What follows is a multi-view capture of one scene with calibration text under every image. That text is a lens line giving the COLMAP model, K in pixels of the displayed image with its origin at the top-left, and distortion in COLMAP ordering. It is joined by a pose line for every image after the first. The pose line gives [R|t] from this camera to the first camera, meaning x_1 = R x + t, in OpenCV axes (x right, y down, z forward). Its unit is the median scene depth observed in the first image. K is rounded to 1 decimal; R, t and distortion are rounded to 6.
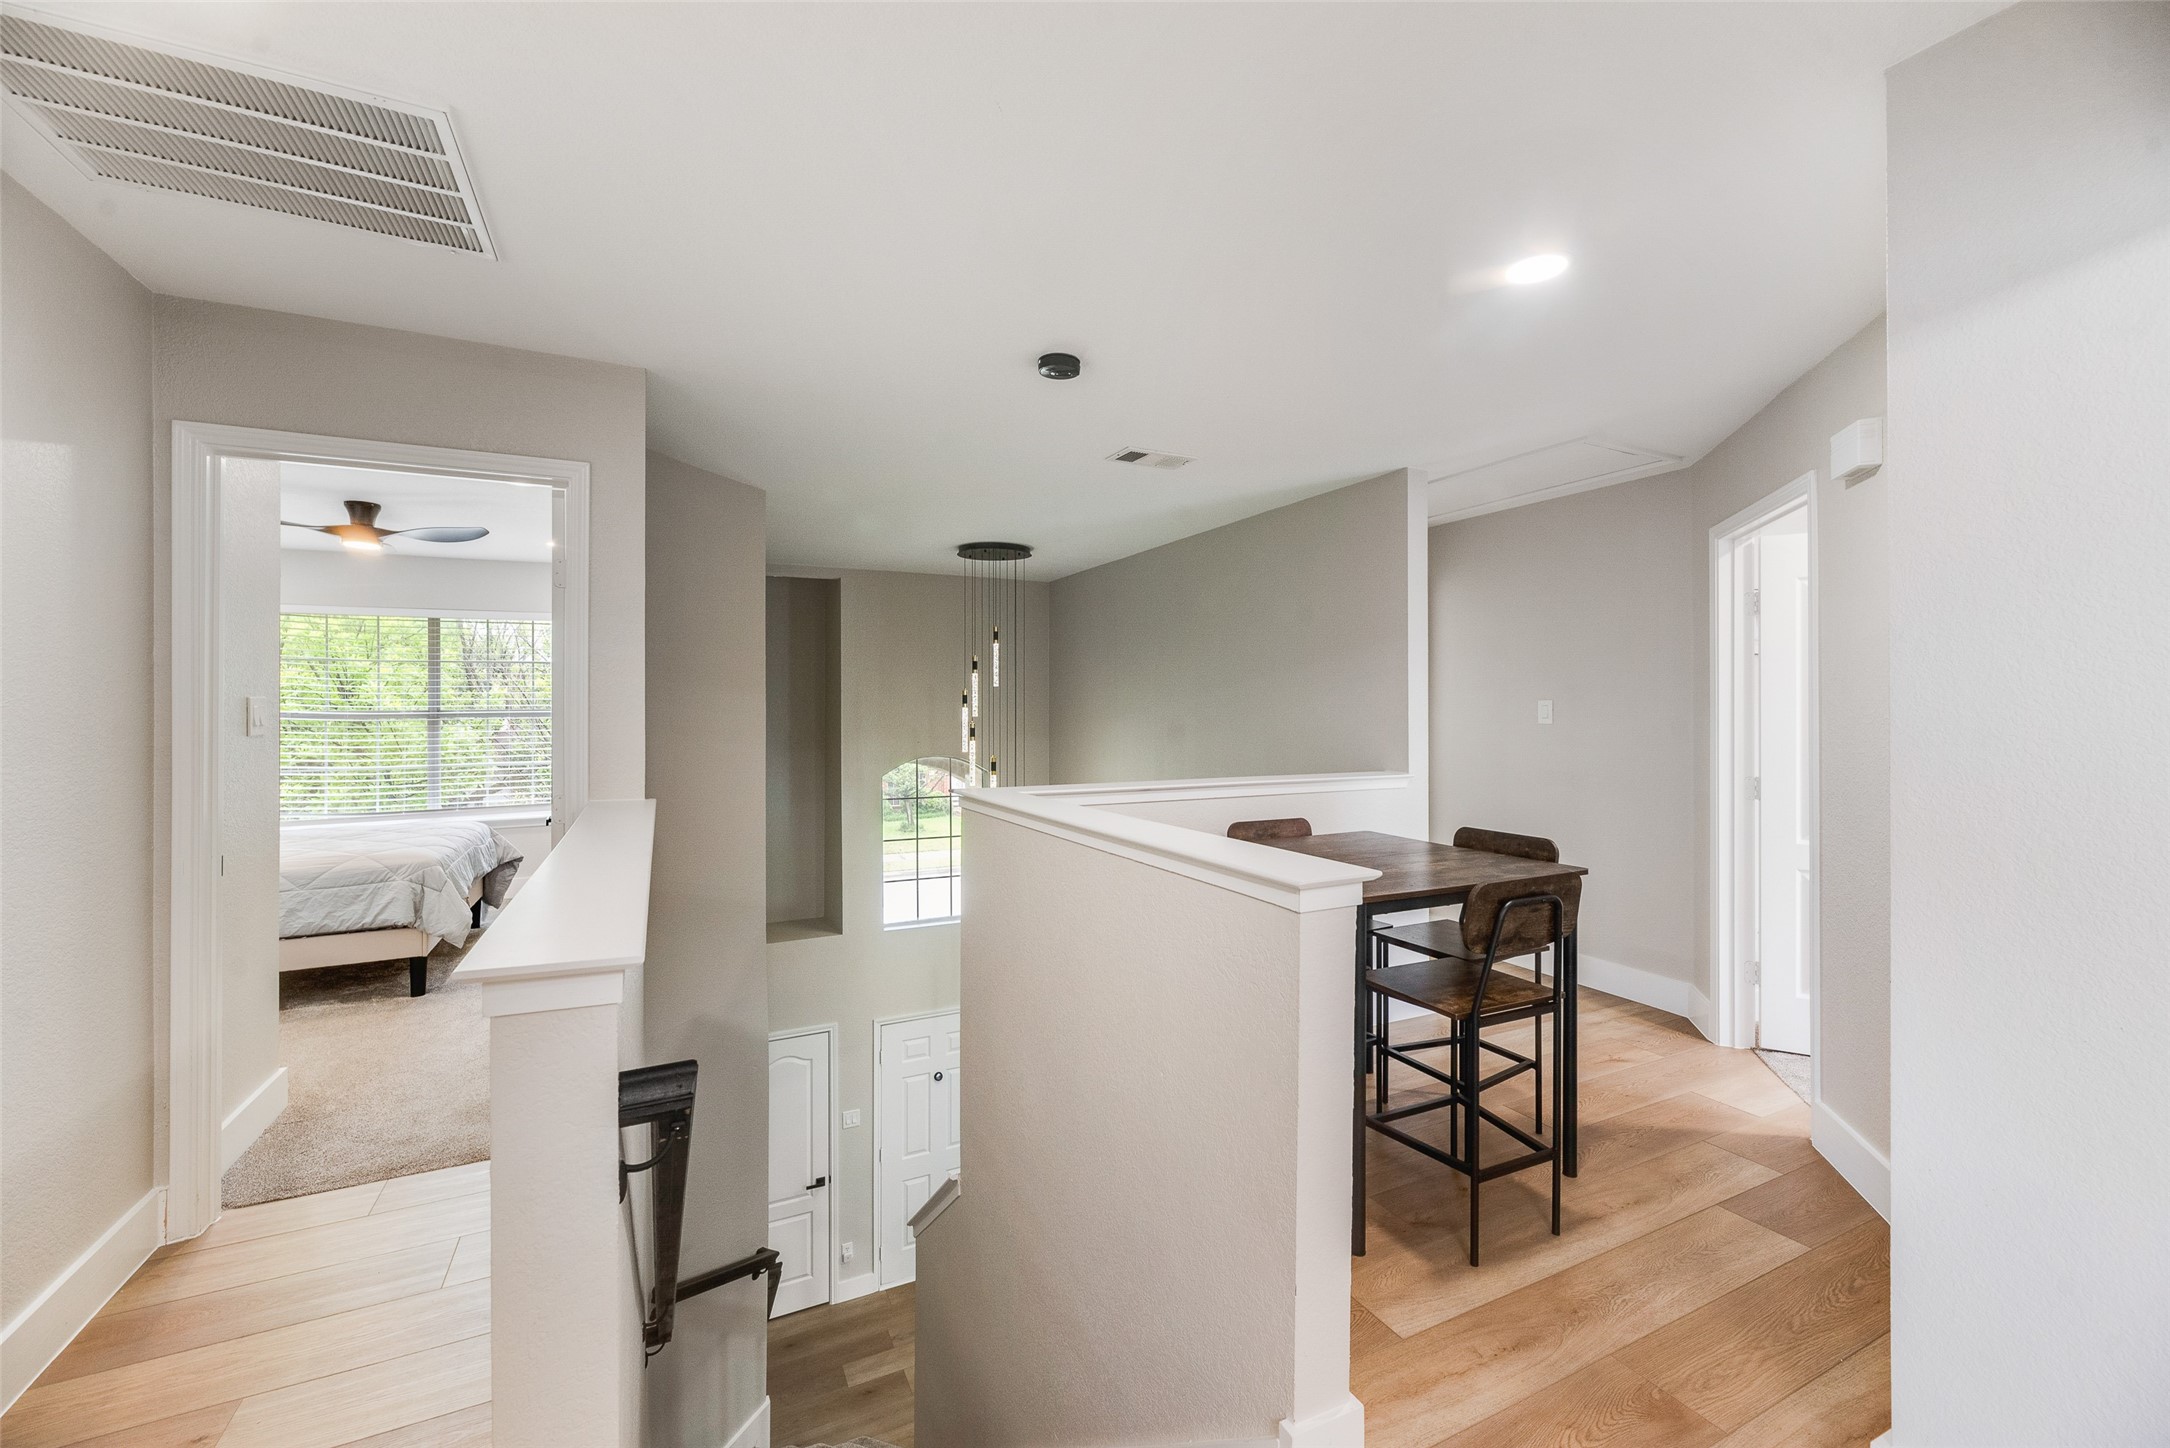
lens RADIAL K [[899.7, 0, 1091.1], [0, 899.7, 721.2], [0, 0, 1]] dist [0.000040, 0.000001]
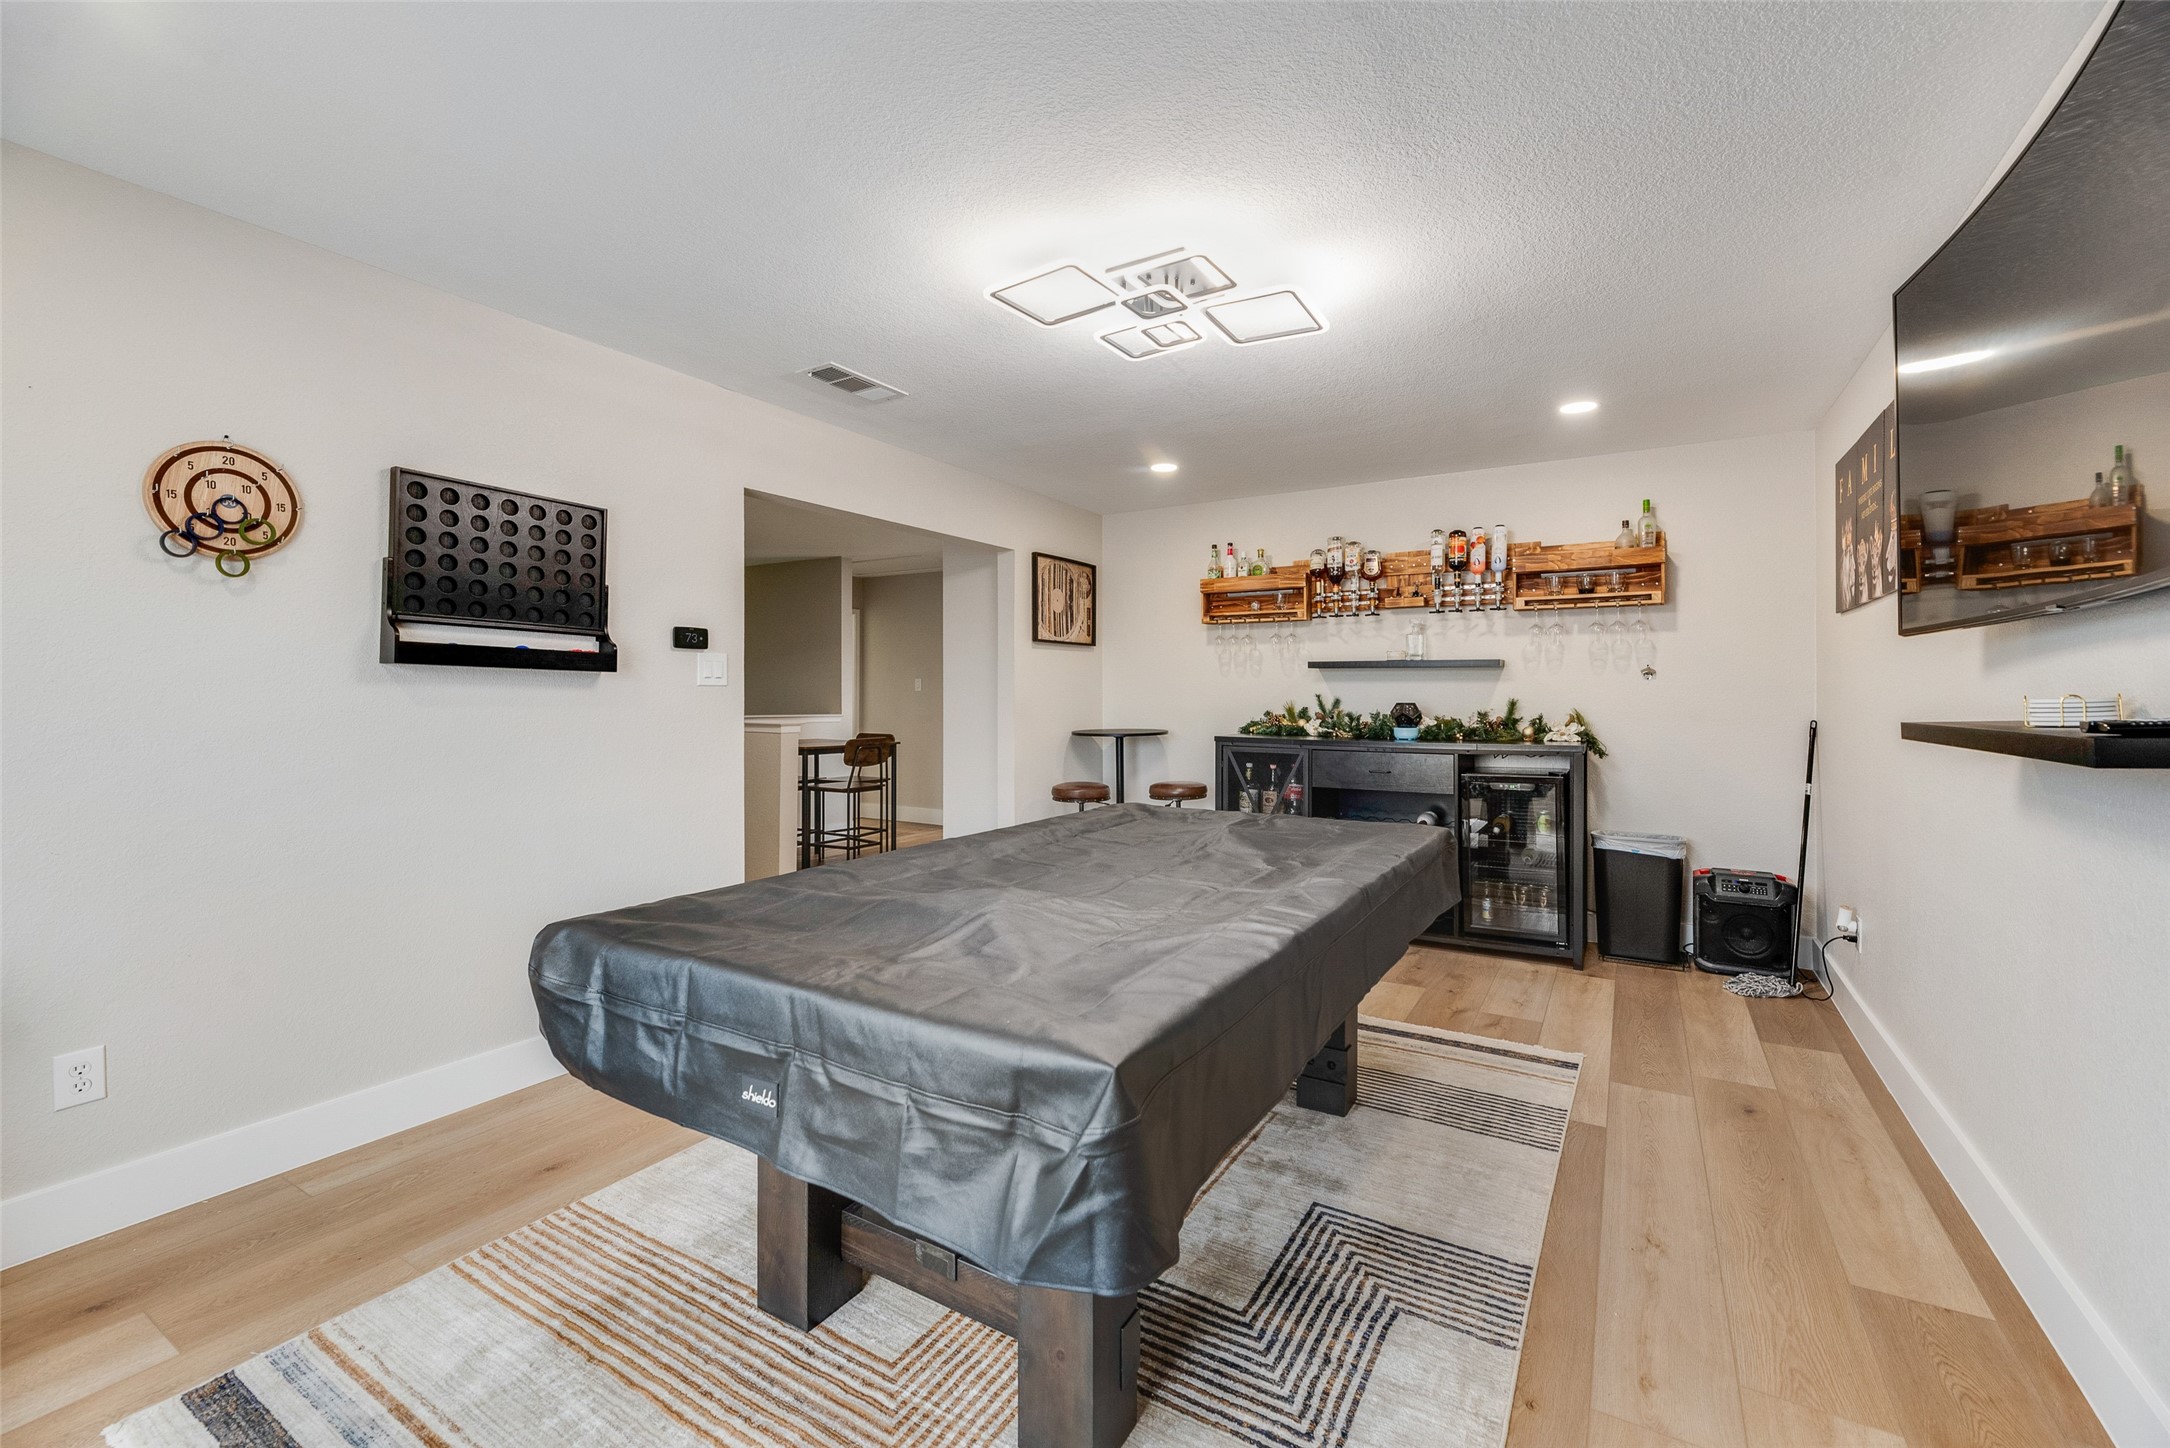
lens RADIAL K [[899.7, 0, 1082.7], [0, 899.7, 706.1], [0, 0, 1]] dist [0.000040, 0.000001]
pose [[0.839507, -0.002364, 0.543344, -0.278712], [-0.002496, 0.999963, 0.008207, 0.022765], [-0.543343, -0.008246, 0.839470, -0.956604]]
